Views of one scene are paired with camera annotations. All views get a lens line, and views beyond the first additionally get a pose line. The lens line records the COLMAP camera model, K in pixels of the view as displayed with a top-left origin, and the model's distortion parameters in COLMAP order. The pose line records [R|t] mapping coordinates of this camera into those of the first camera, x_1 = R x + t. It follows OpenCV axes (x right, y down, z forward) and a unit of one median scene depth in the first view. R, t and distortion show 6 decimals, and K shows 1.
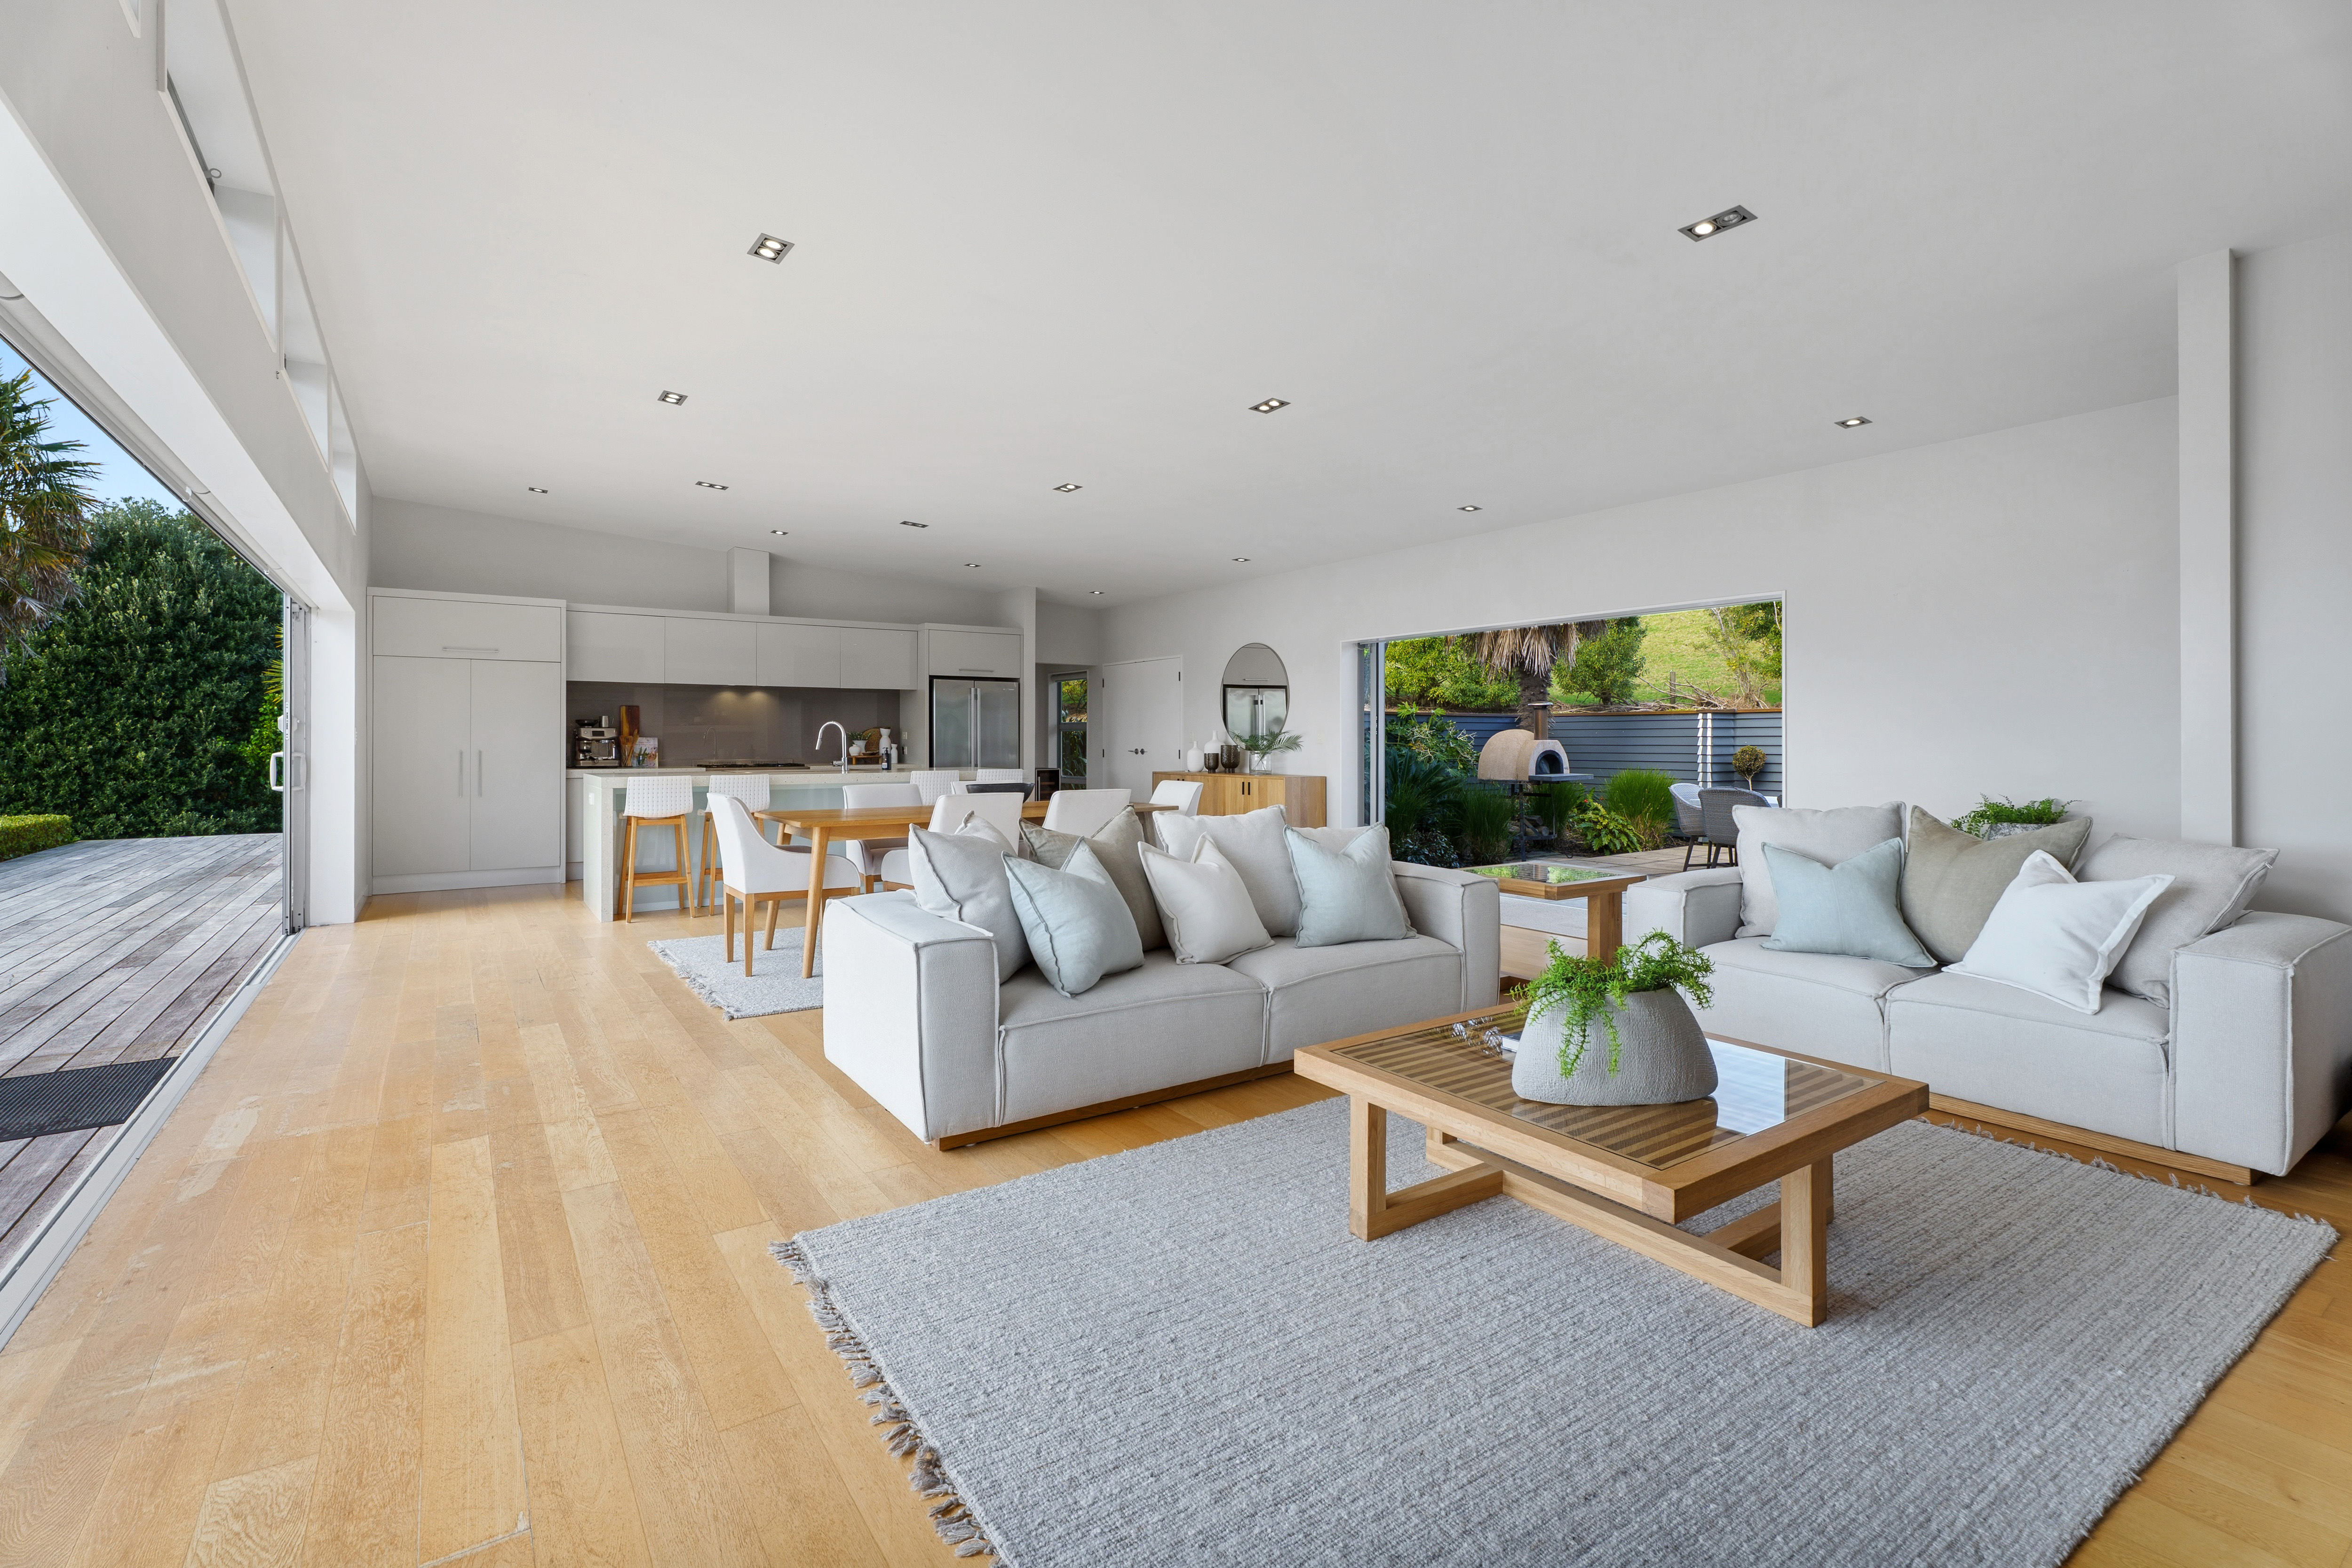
lens RADIAL K [[1077.9, 0, 1203.4], [0, 1077.9, 748.5], [0, 0, 1]] dist [0.000305, 0.001290]
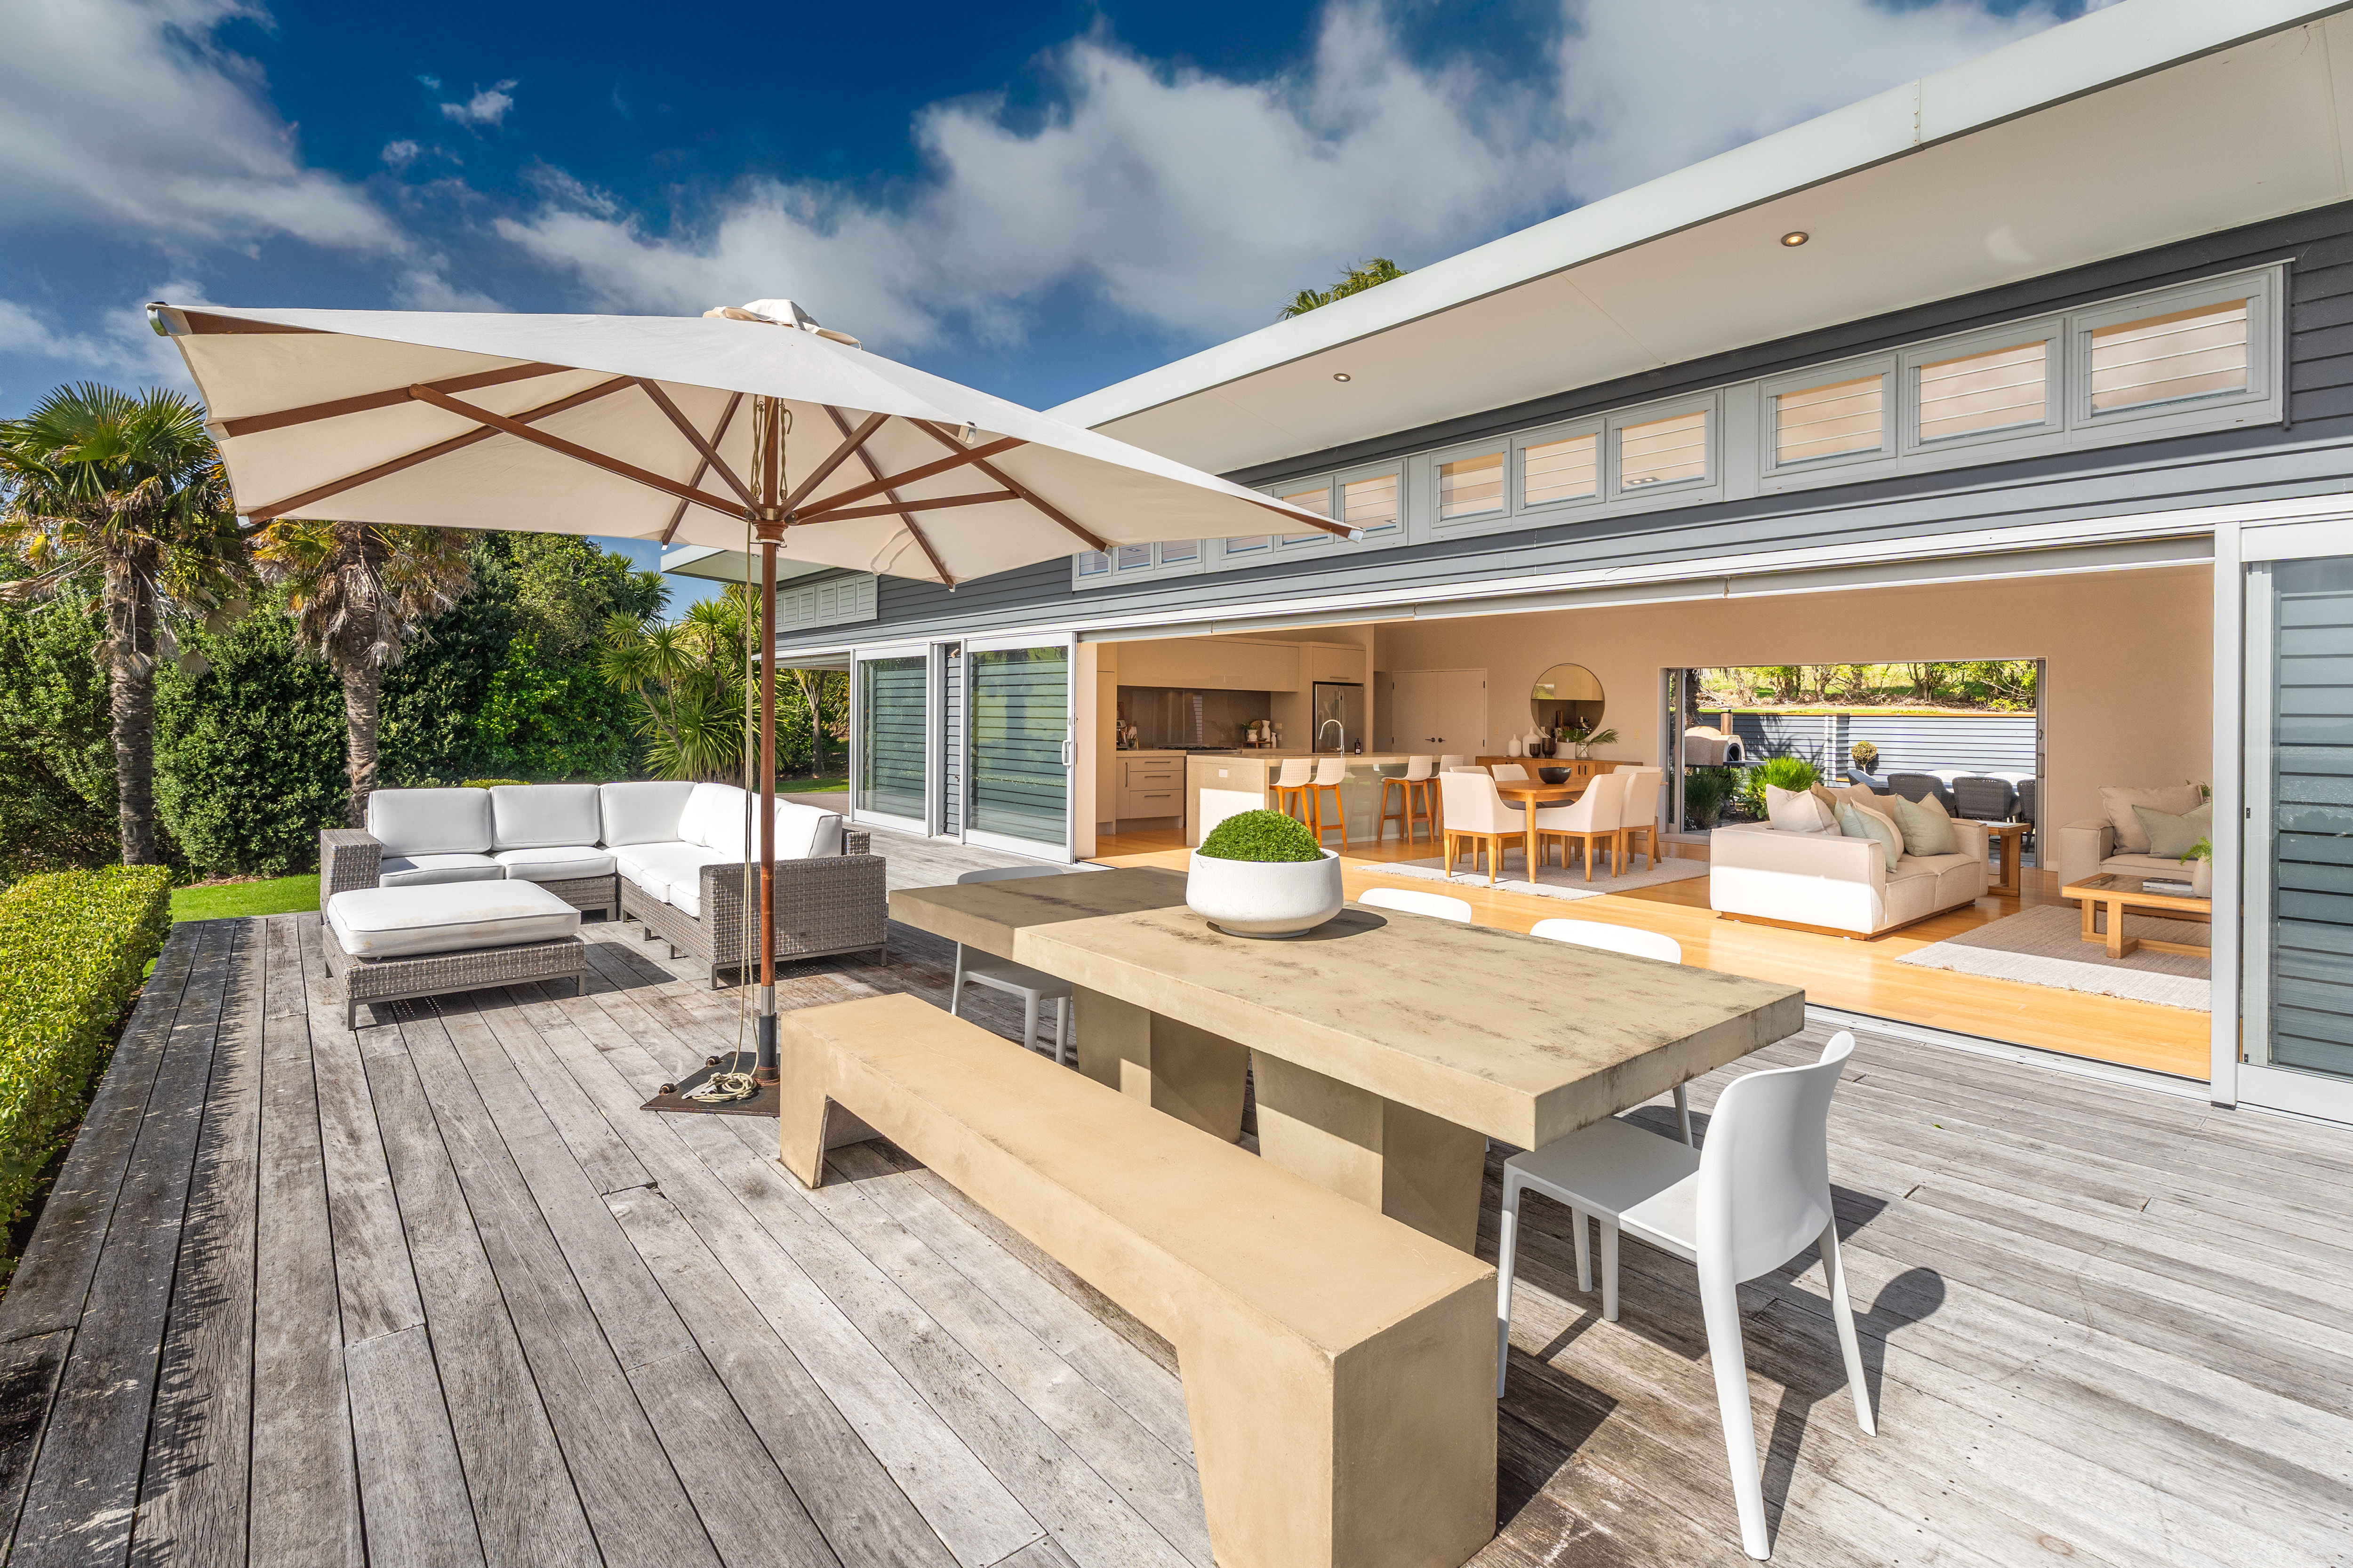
lens RADIAL K [[1078.3, 0, 1180.8], [0, 1078.3, 725.6], [0, 0, 1]] dist [0.000305, 0.001290]
pose [[0.996111, 0.014301, 0.086936, -0.508825], [-0.014323, 0.999897, -0.000369, -0.010538], [-0.086932, -0.000878, 0.996214, -0.290617]]
